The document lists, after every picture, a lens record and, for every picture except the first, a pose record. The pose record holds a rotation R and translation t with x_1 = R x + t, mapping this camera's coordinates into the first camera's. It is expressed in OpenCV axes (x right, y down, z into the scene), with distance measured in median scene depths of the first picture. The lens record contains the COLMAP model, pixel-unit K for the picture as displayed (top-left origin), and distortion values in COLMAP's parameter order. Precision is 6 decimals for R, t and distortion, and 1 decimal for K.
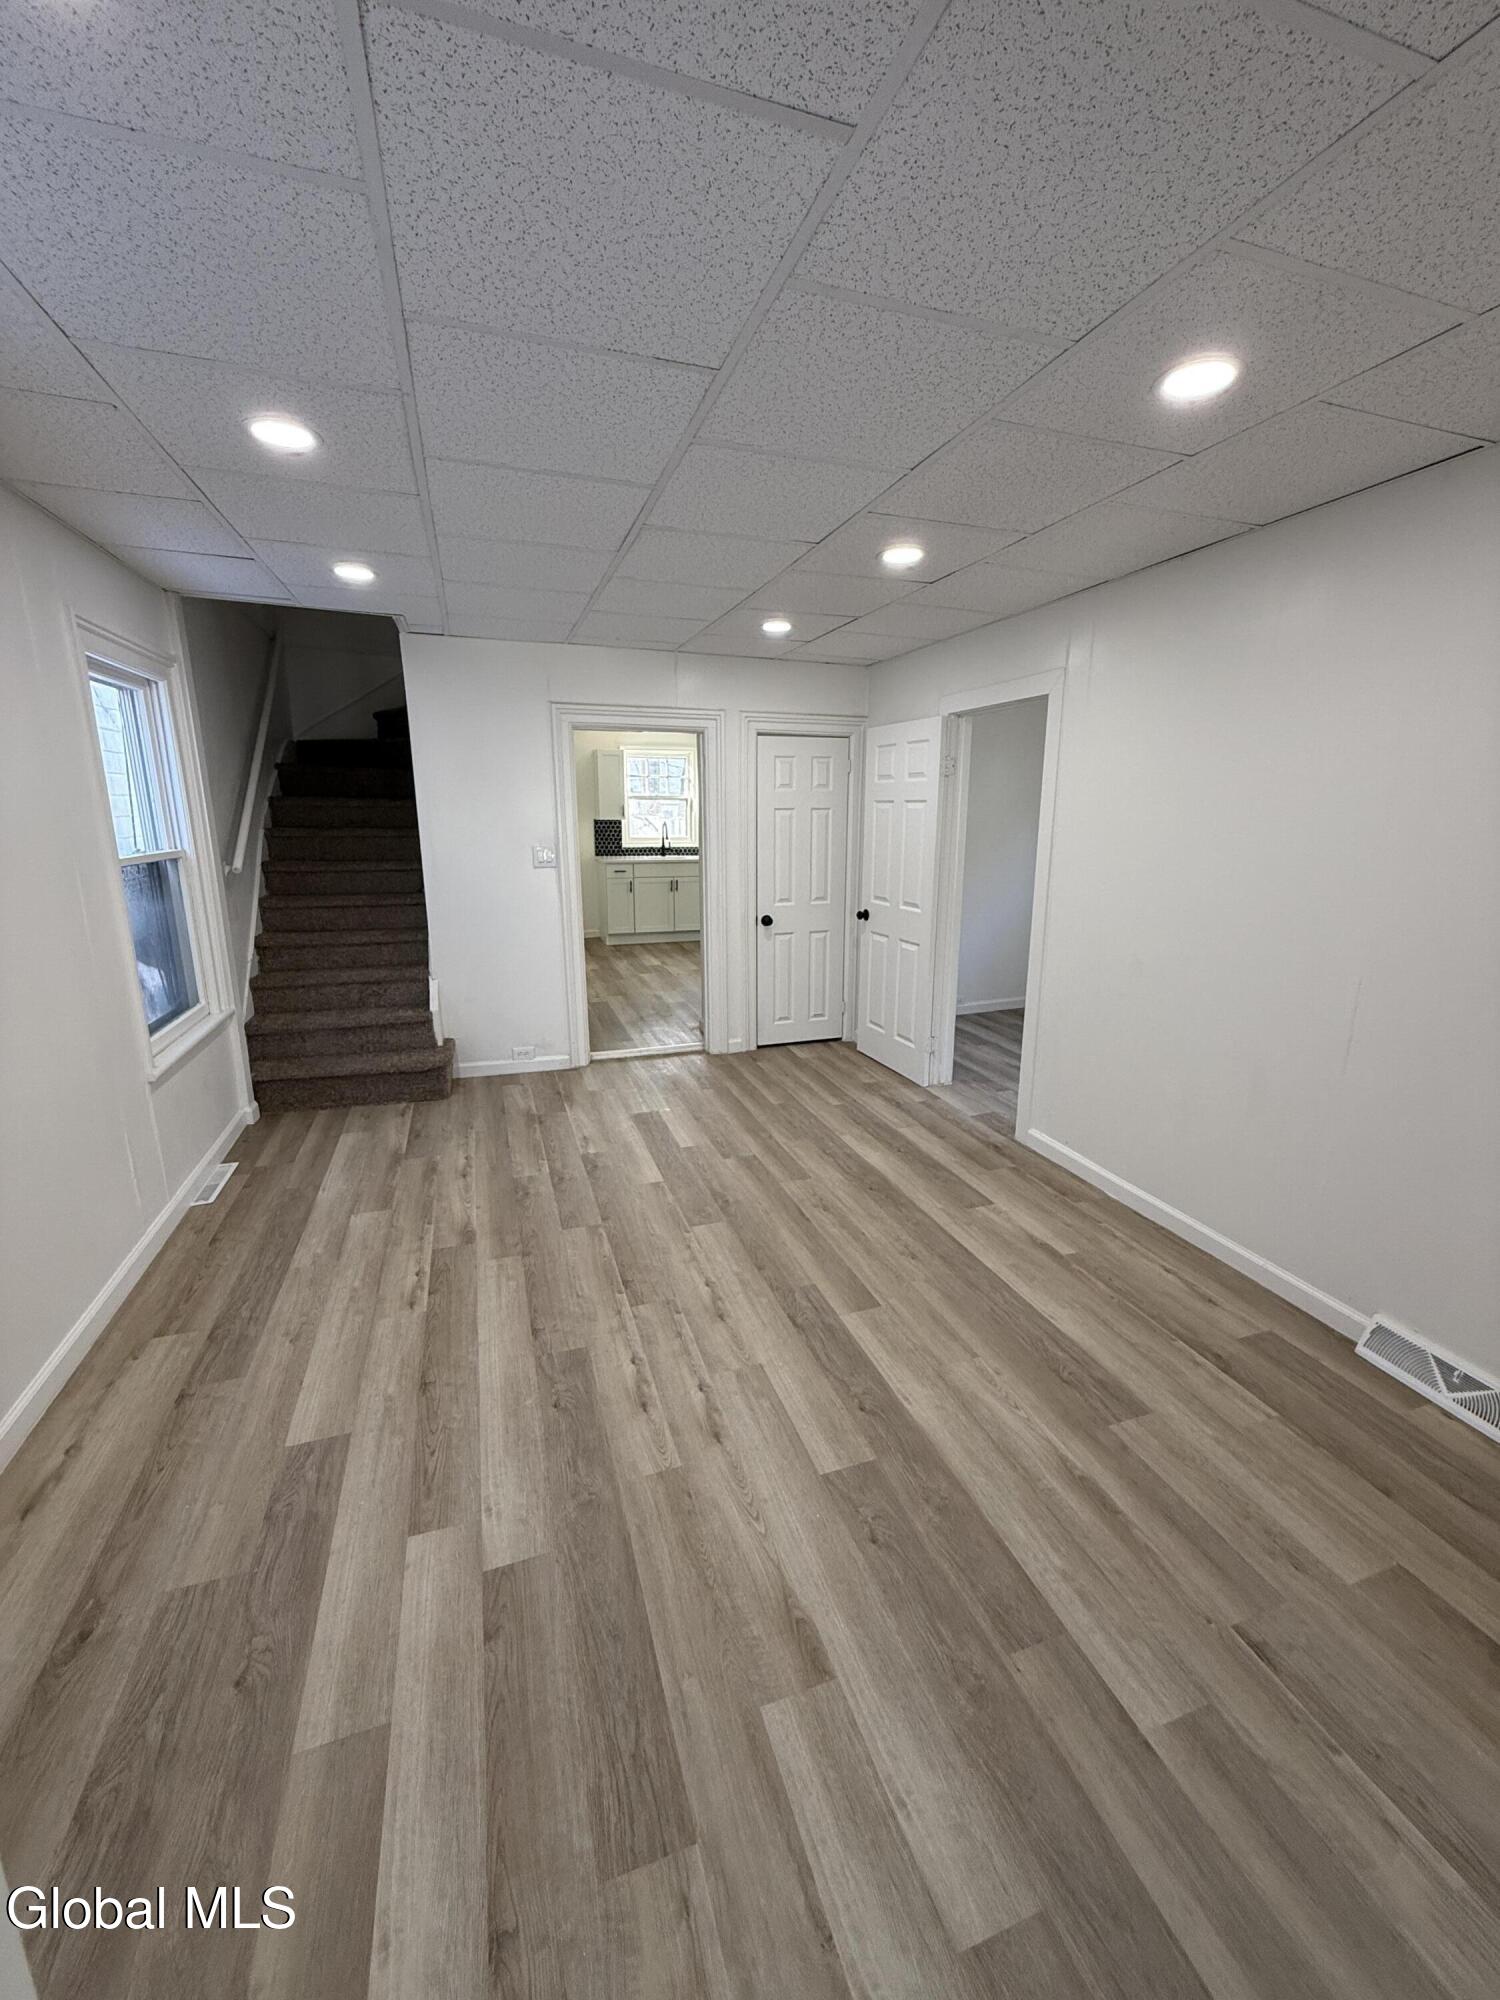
lens RADIAL K [[803.6, 0, 752.7], [0, 803.6, 996.3], [0, 0, 1]] dist [0.000087, 0.000212]
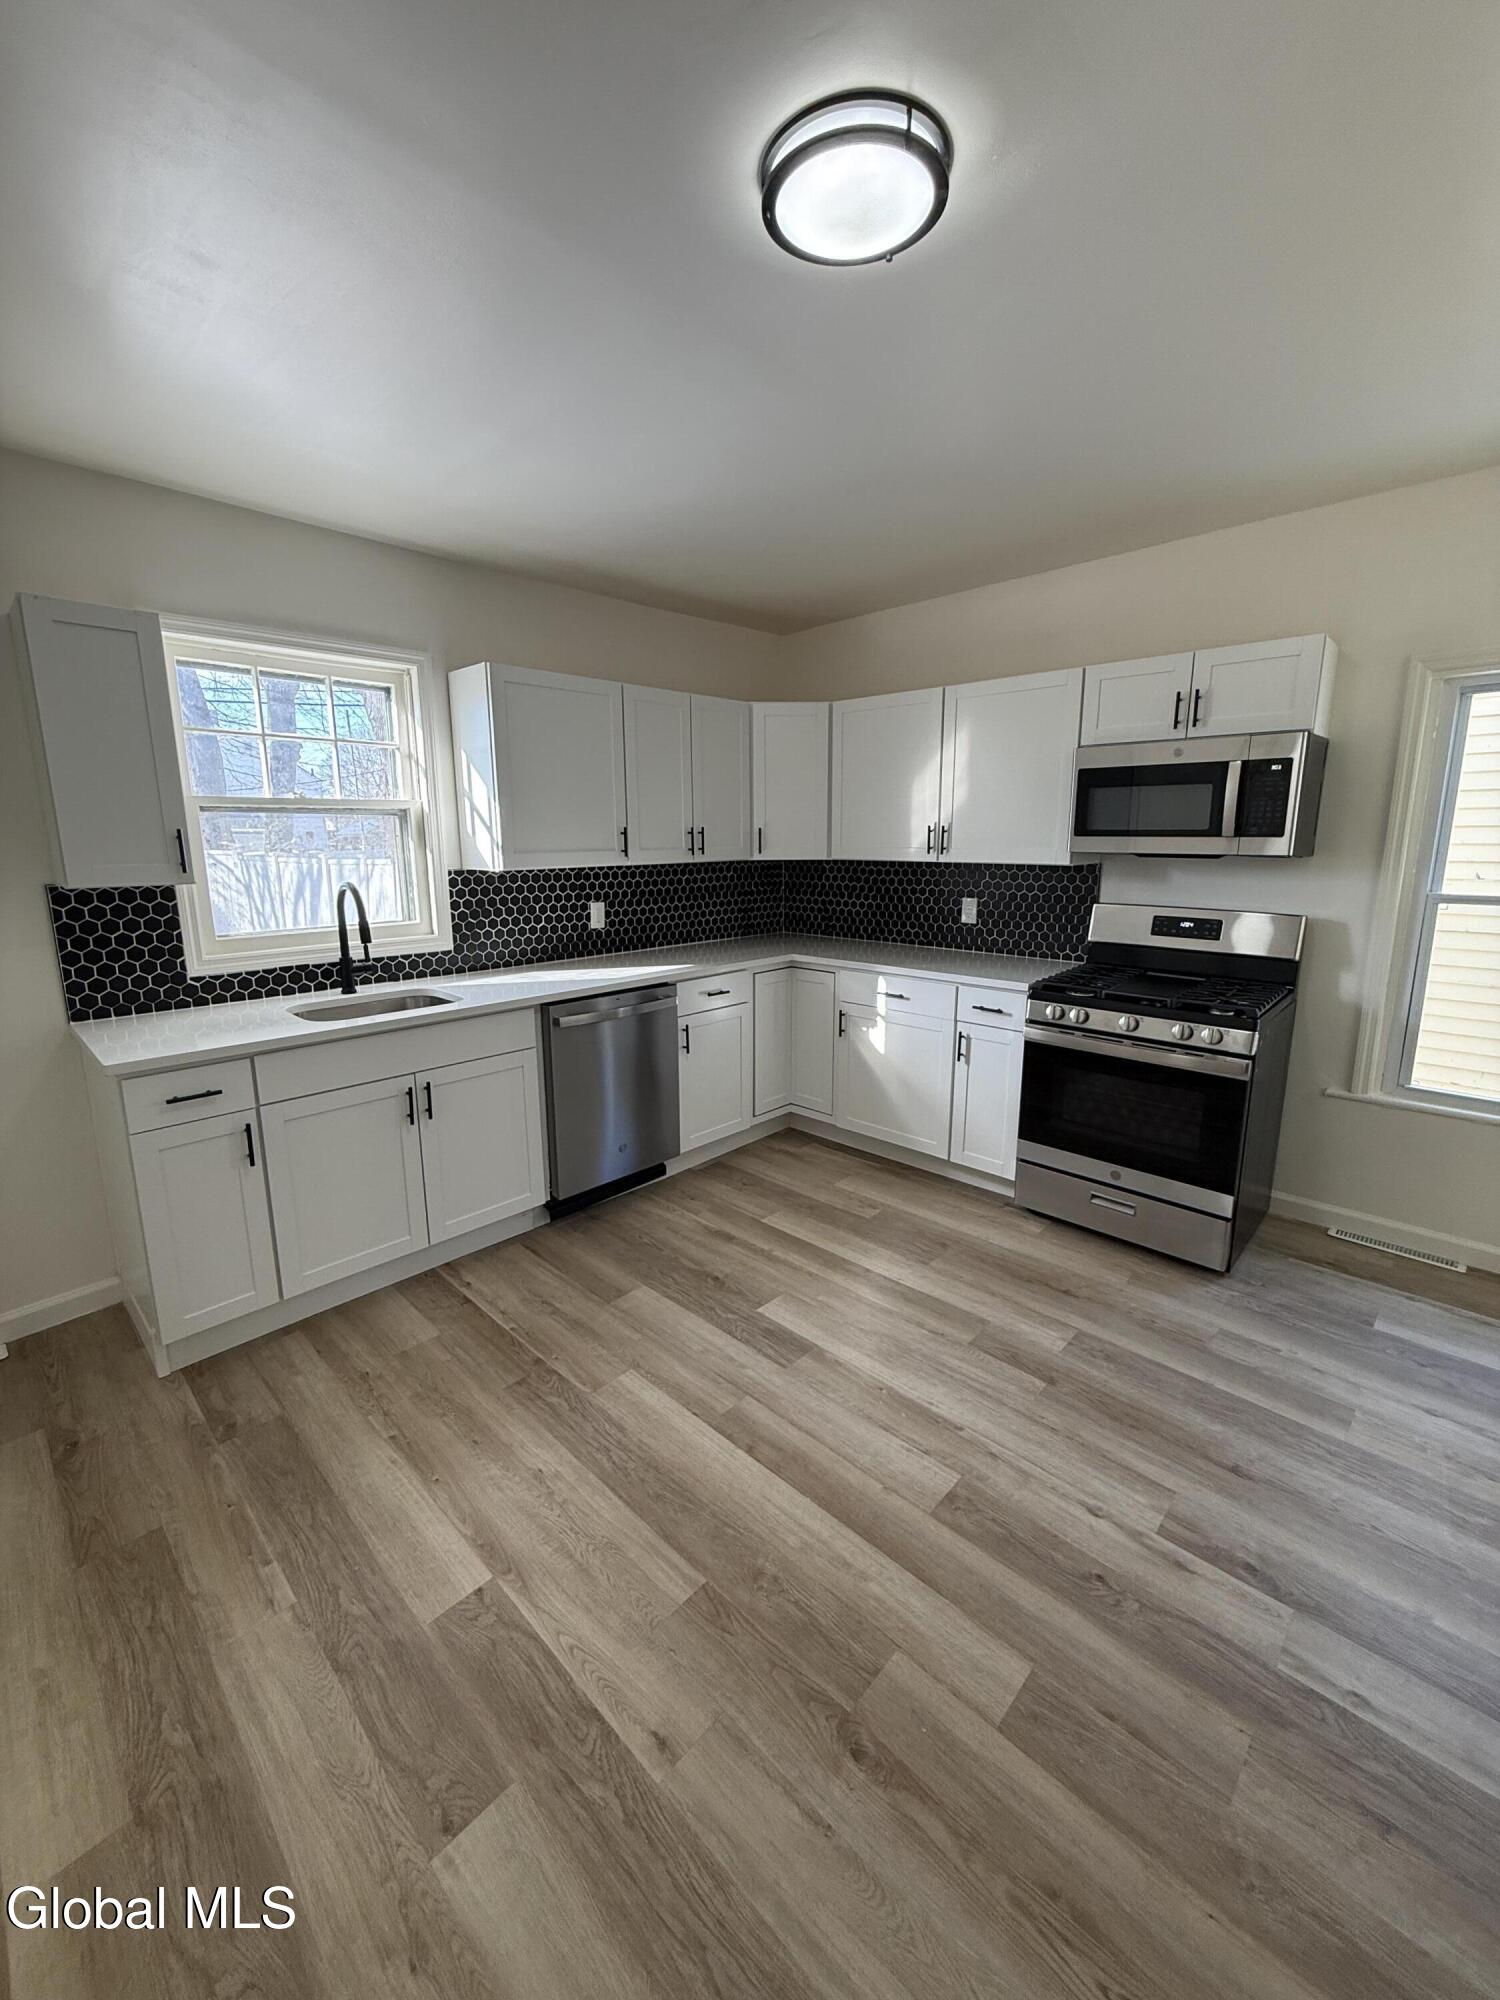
lens RADIAL K [[796.4, 0, 747.7], [0, 796.4, 990.9], [0, 0, 1]] dist [-0.000927, 0.000393]
pose [[0.889669, -0.096768, 0.446235, -0.228735], [0.111274, 0.993770, -0.006346, -0.319175], [-0.442841, 0.055300, 0.894893, 1.343999]]
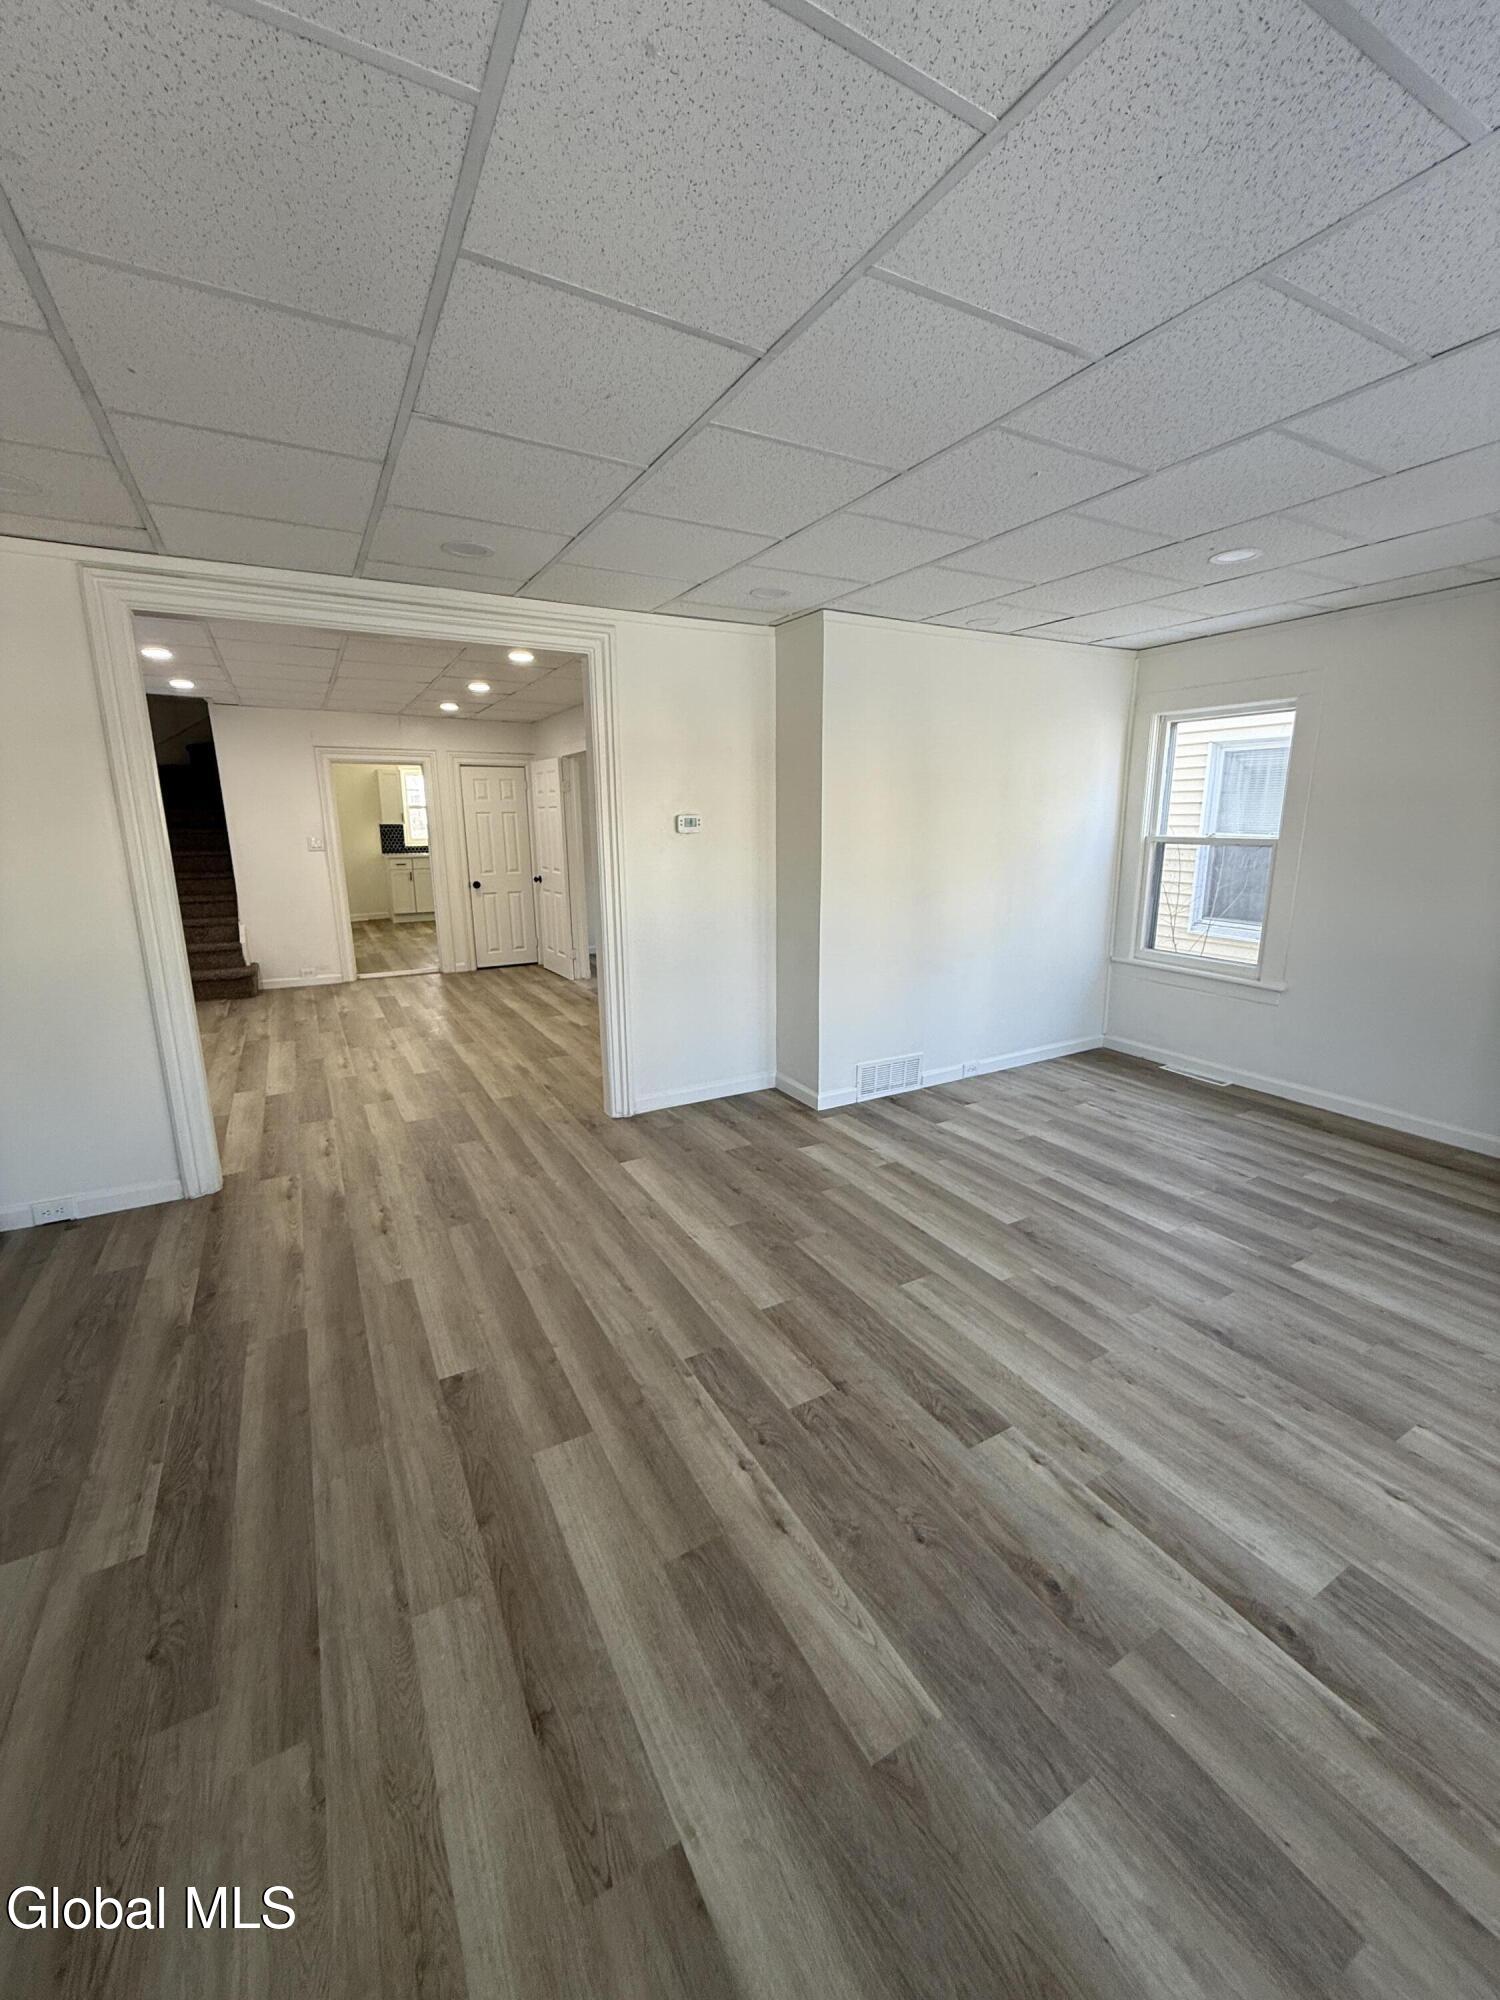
lens RADIAL K [[796.4, 0, 747.7], [0, 796.4, 990.9], [0, 0, 1]] dist [-0.000927, 0.000393]
pose [[0.982798, -0.047345, 0.178512, 0.271596], [0.050141, 0.998680, -0.011181, 0.168108], [-0.177746, 0.019939, 0.983874, -0.656630]]
